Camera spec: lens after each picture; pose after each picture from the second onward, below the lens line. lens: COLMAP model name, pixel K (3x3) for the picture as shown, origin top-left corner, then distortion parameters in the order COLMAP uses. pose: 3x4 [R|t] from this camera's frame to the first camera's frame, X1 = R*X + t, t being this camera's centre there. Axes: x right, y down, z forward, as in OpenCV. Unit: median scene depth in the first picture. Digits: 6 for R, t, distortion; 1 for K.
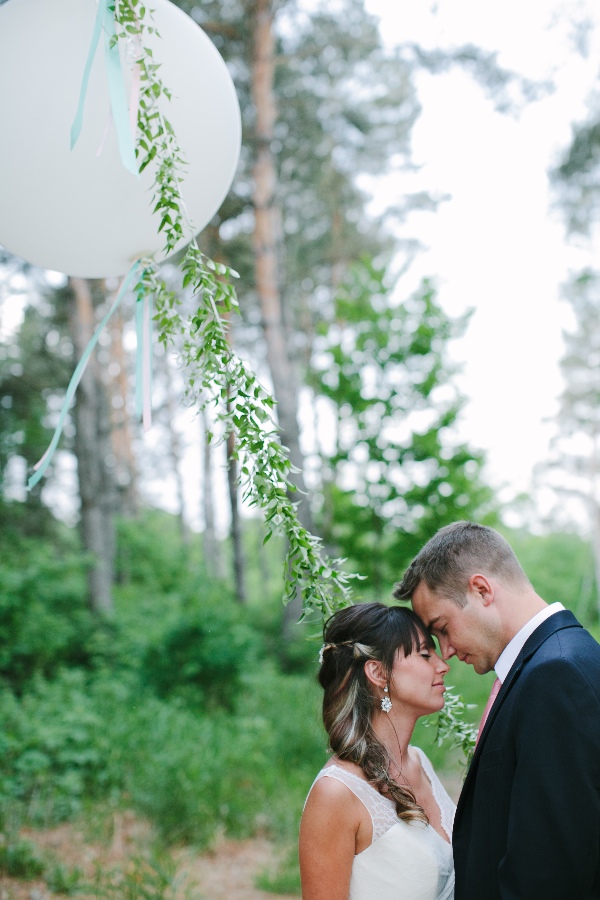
lens RADIAL K [[1283.1, 0, 300.0], [0, 1283.1, 450.0], [0, 0, 1]] dist [-0.134751, 0.143640]
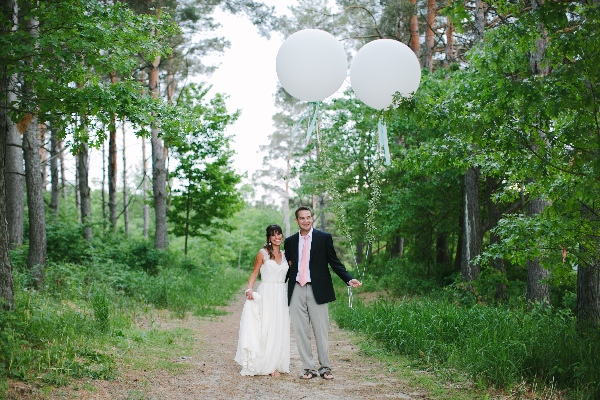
lens RADIAL K [[855.4, 0, 300.0], [0, 855.4, 200.0], [0, 0, 1]] dist [-0.134751, 0.143640]
pose [[0.967544, 0.071789, 0.242291, -0.104330], [-0.087320, 0.994717, 0.053971, -0.047309], [-0.237137, -0.073376, 0.968701, -0.435197]]
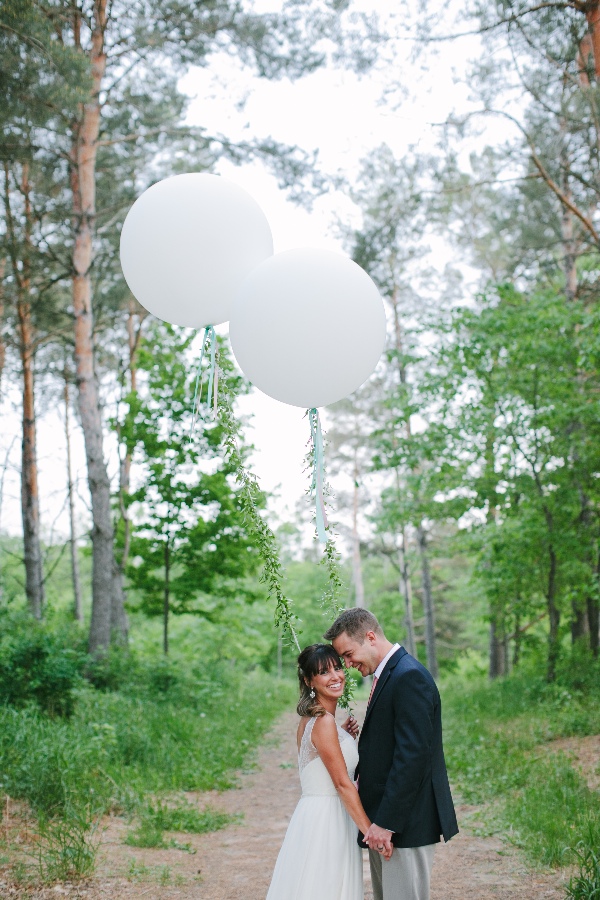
lens RADIAL K [[1283.1, 0, 300.0], [0, 1283.1, 450.0], [0, 0, 1]] dist [-0.134751, 0.143640]
pose [[0.981837, 0.043885, 0.184579, -0.034060], [-0.040616, 0.998944, -0.021460, -0.015895], [-0.185325, 0.013574, 0.982583, -0.107996]]
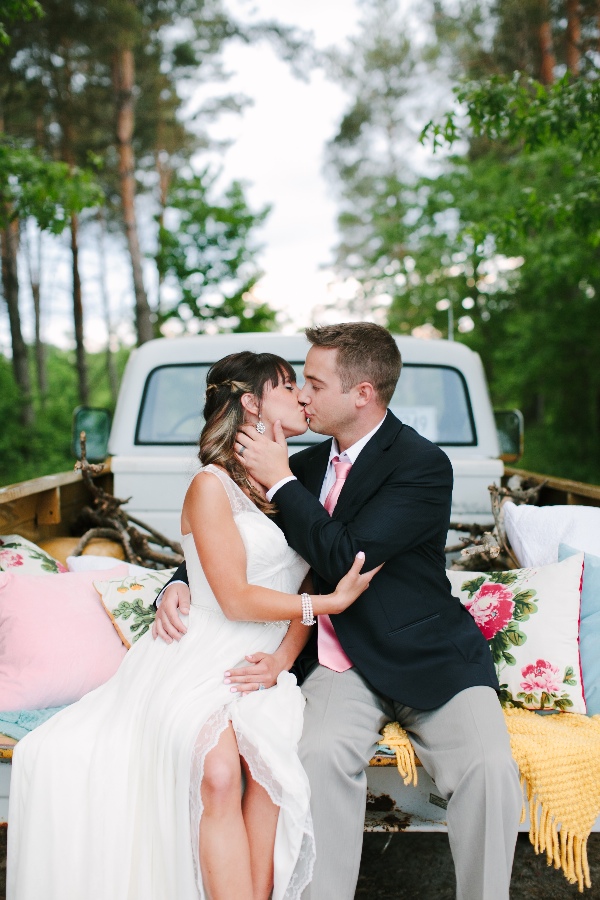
lens RADIAL K [[1283.1, 0, 300.0], [0, 1283.1, 450.0], [0, 0, 1]] dist [-0.134751, 0.143640]
pose [[0.985176, 0.004589, 0.171483, -0.063244], [-0.028165, 0.990404, 0.135305, -0.038569], [-0.169217, -0.138130, 0.975851, -0.354836]]
